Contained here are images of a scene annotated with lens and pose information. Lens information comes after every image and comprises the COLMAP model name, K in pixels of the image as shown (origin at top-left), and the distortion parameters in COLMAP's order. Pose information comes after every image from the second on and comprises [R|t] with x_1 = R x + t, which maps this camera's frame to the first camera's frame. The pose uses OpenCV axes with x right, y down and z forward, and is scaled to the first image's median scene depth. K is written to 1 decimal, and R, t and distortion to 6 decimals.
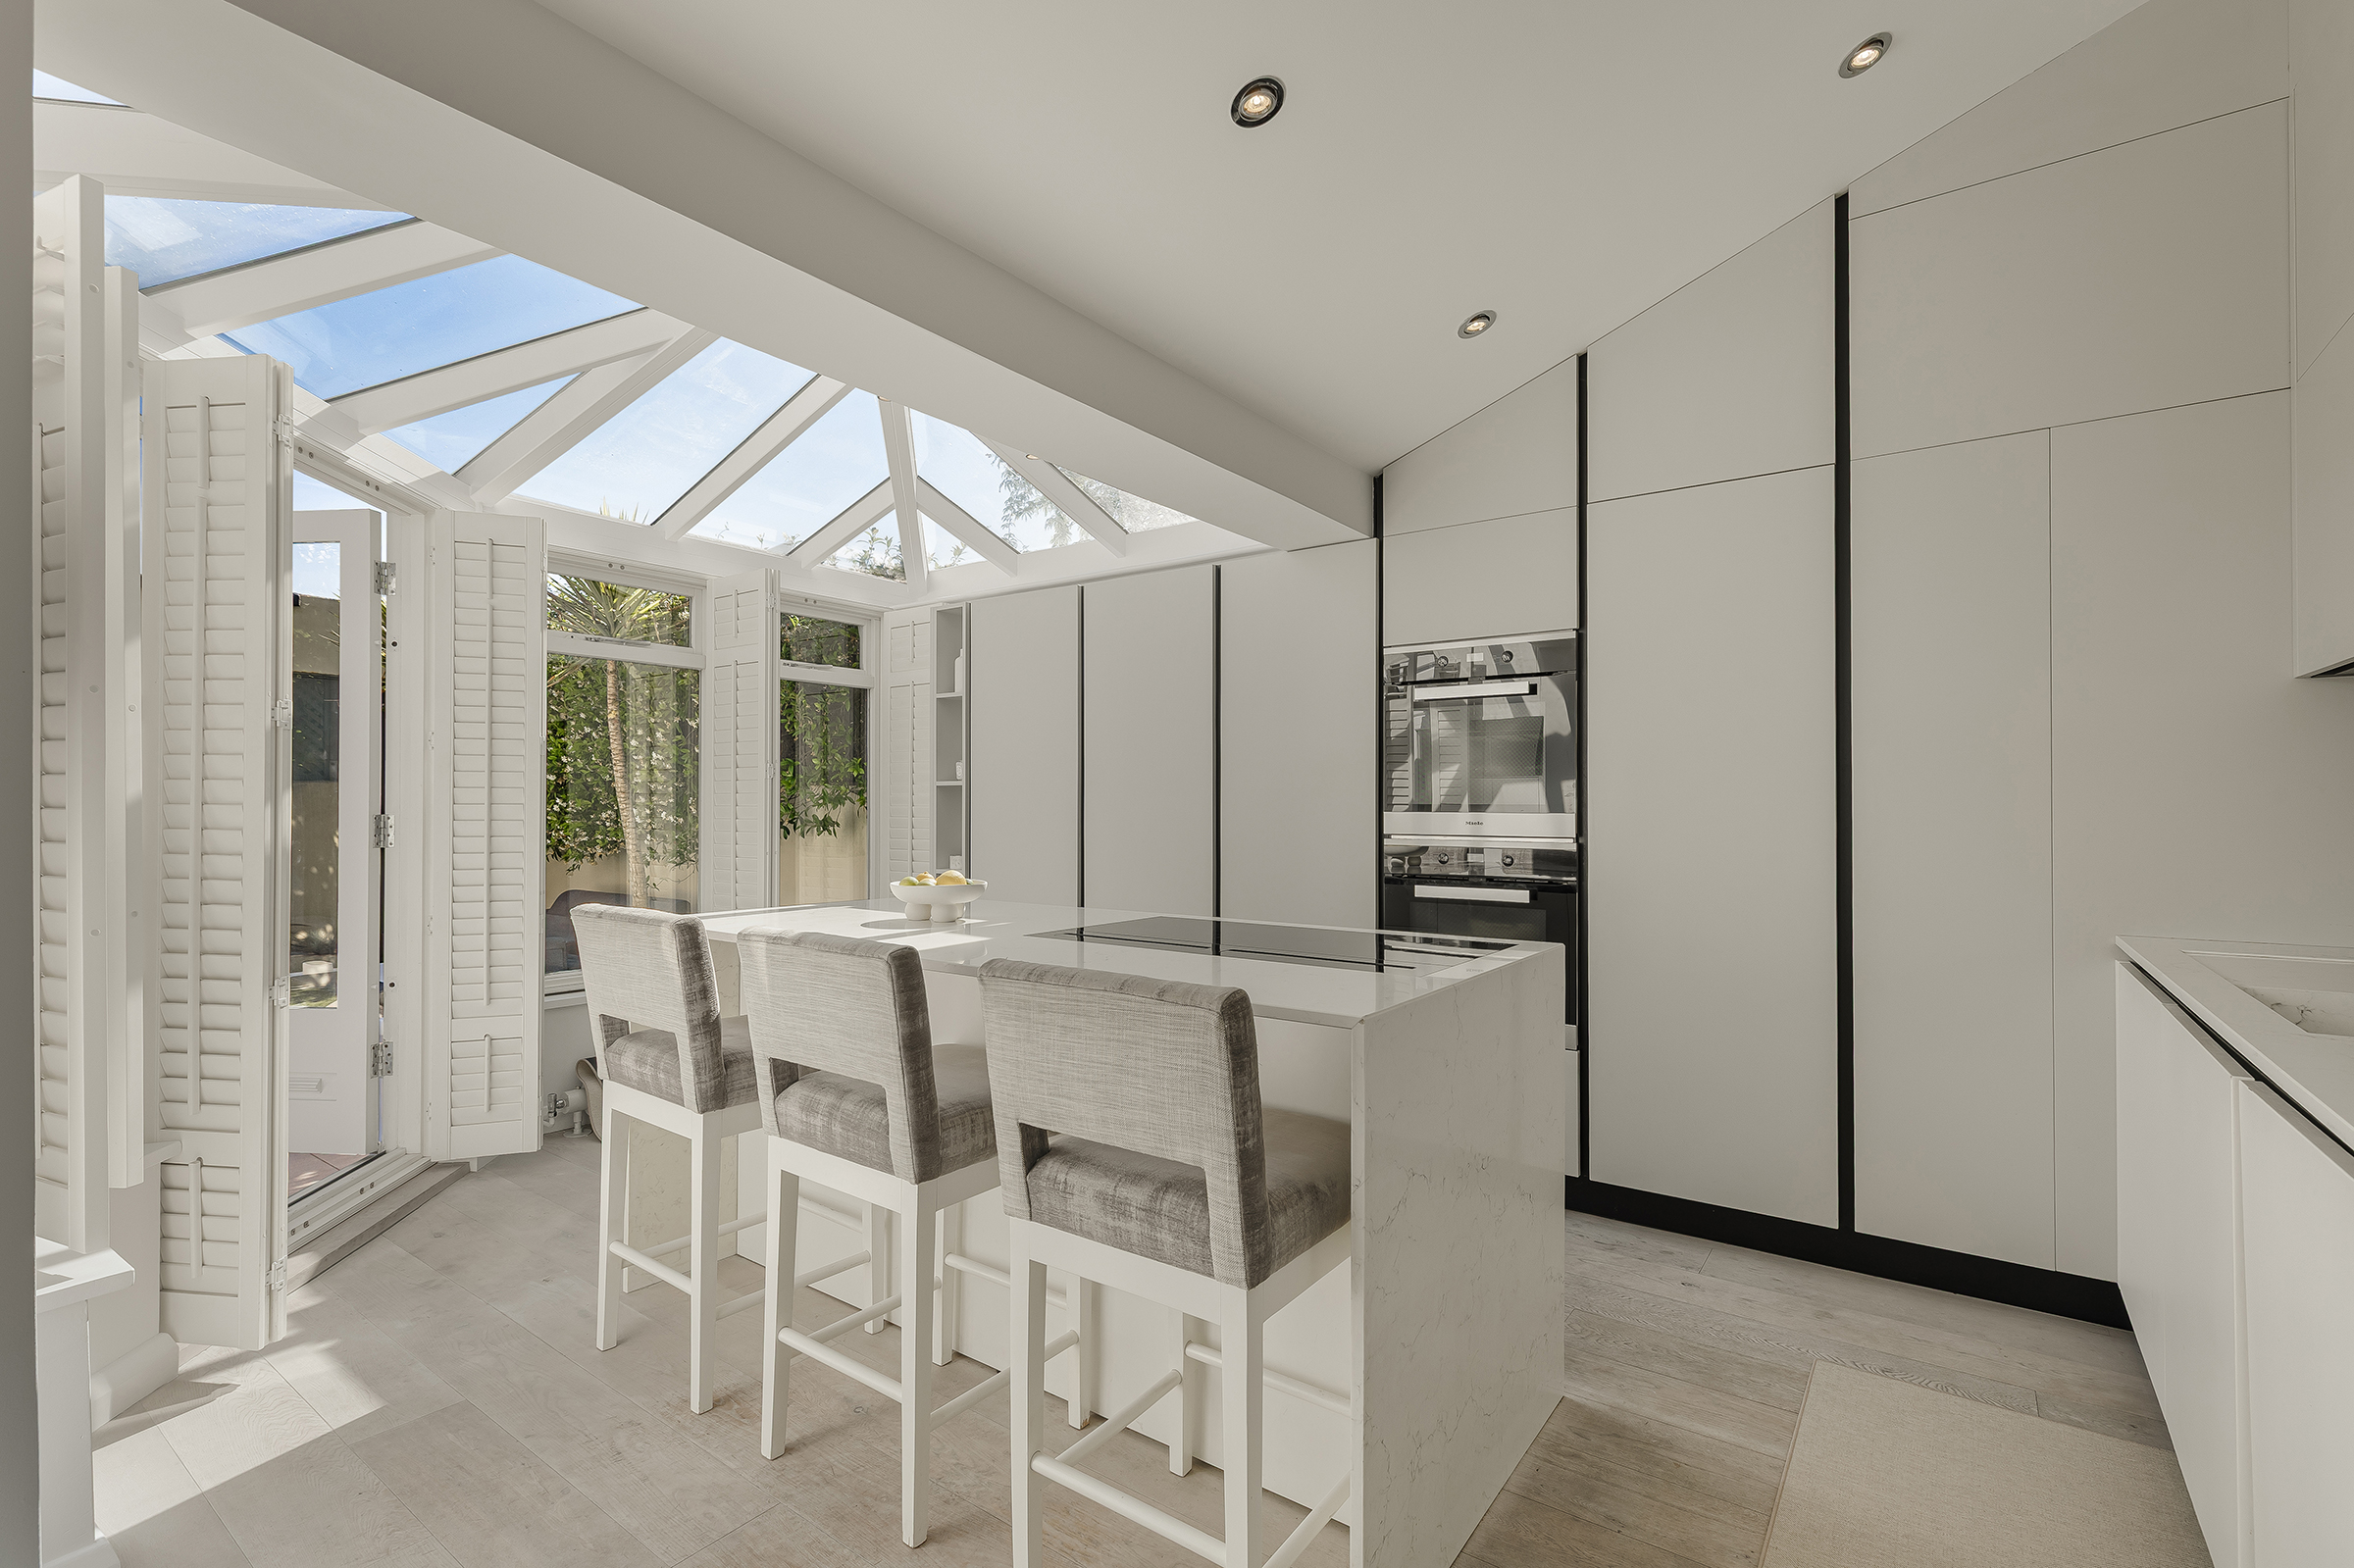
lens RADIAL K [[1062.5, 0, 1187.2], [0, 1062.5, 796.2], [0, 0, 1]] dist [0.004898, 0.000274]
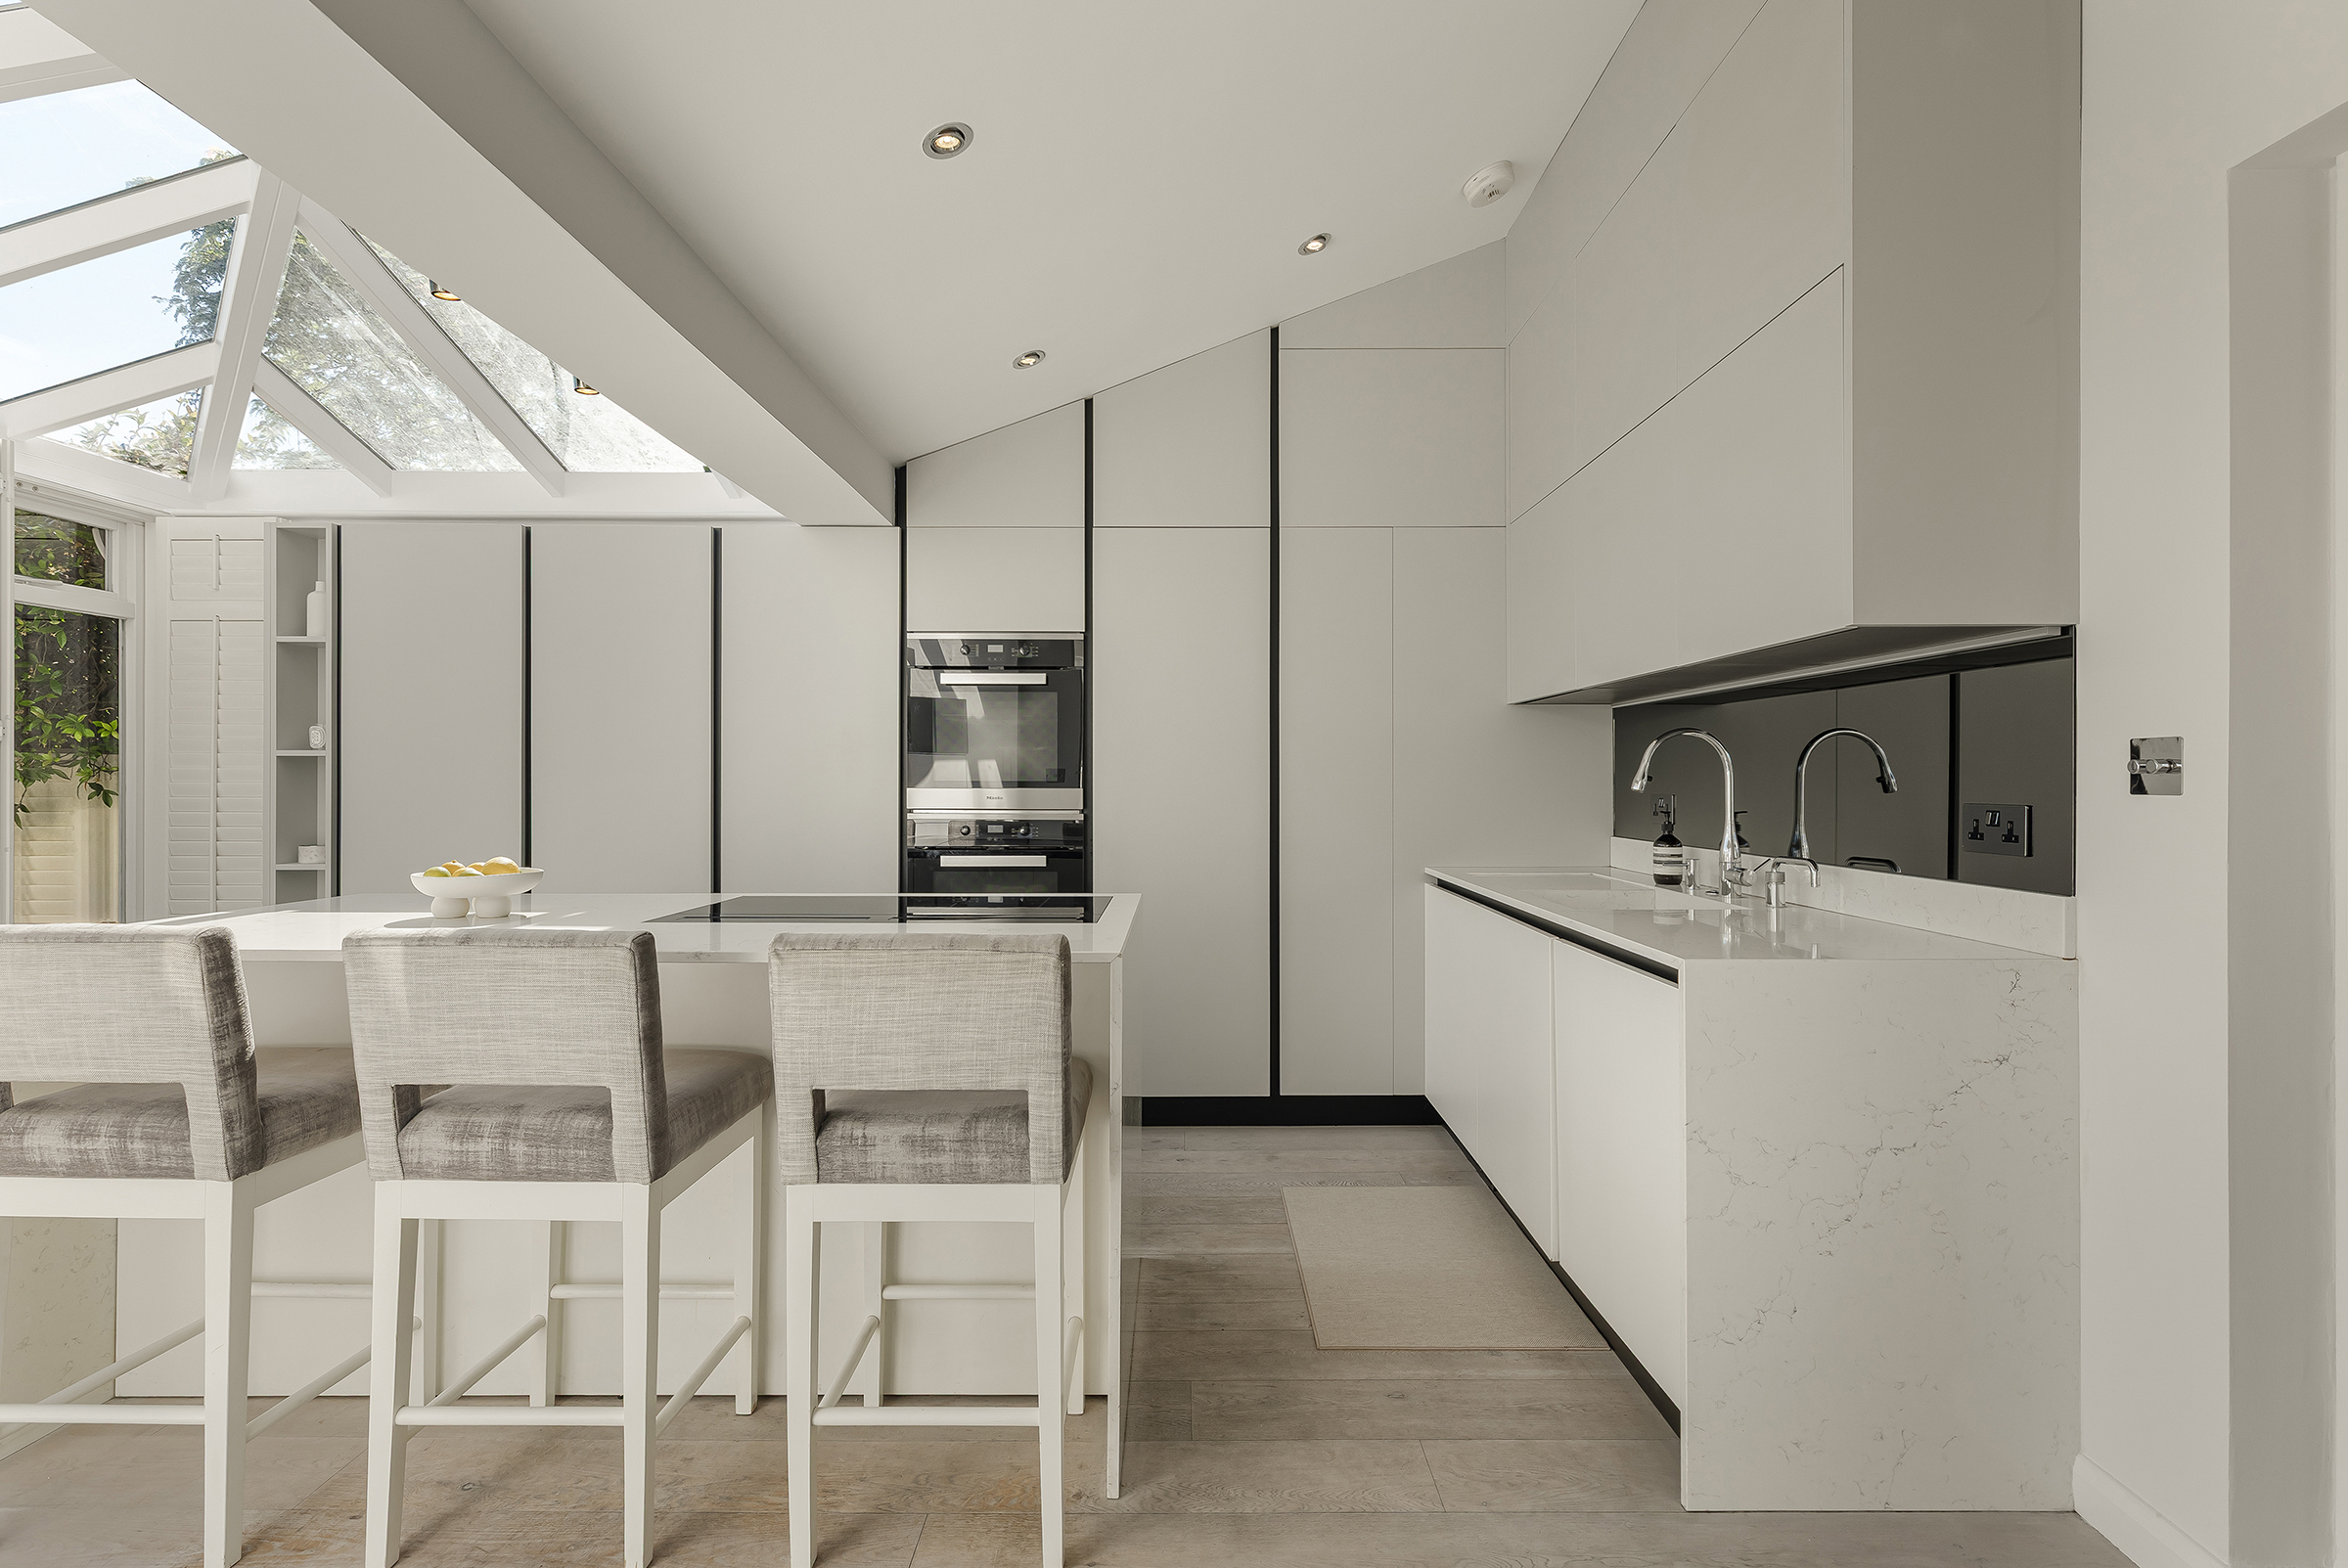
lens RADIAL K [[1059.8, 0, 1203.3], [0, 1059.8, 776.8], [0, 0, 1]] dist [0.004898, 0.000274]
pose [[0.806539, 0.002480, 0.591176, -0.278170], [-0.005131, 0.999983, 0.002805, -0.000807], [-0.591159, -0.005296, 0.806538, -0.032237]]
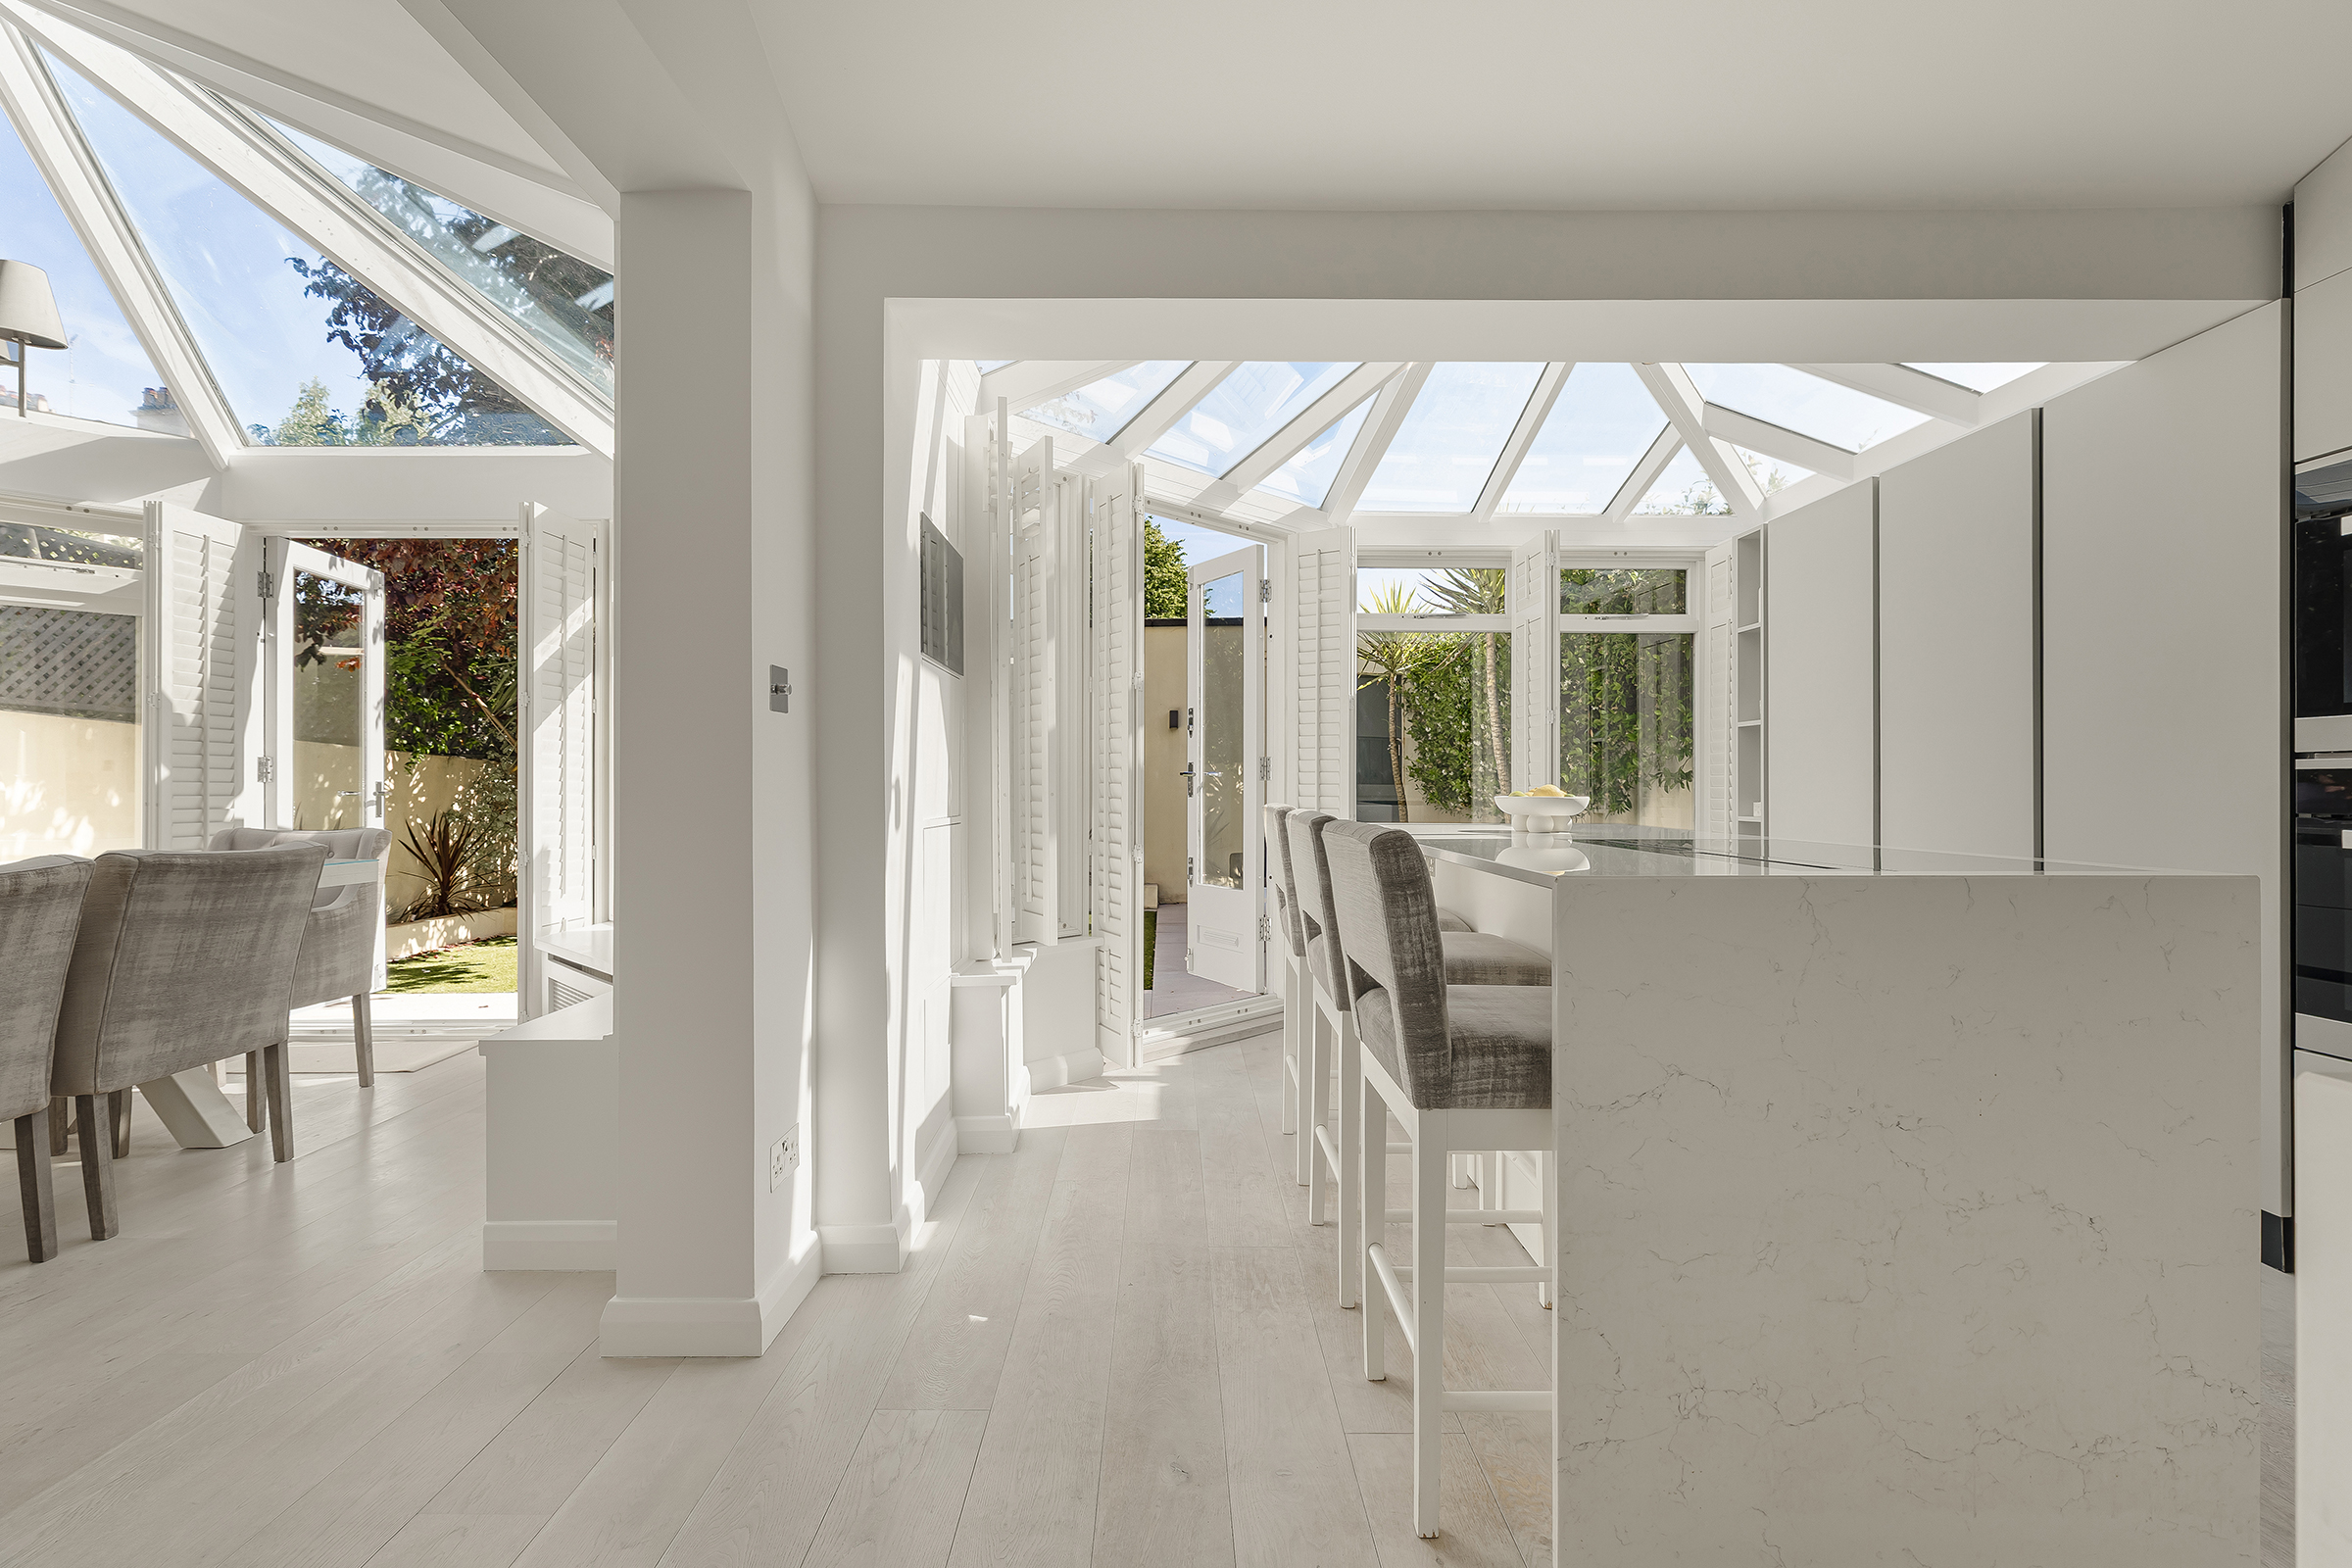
lens RADIAL K [[1061.7, 0, 1189.9], [0, 1061.7, 783.9], [0, 0, 1]] dist [0.004898, 0.000274]
pose [[0.596144, -0.005385, -0.802860, 0.424971], [0.007010, 0.999974, -0.001501, 0.072269], [0.802847, -0.004733, 0.596166, 0.094393]]
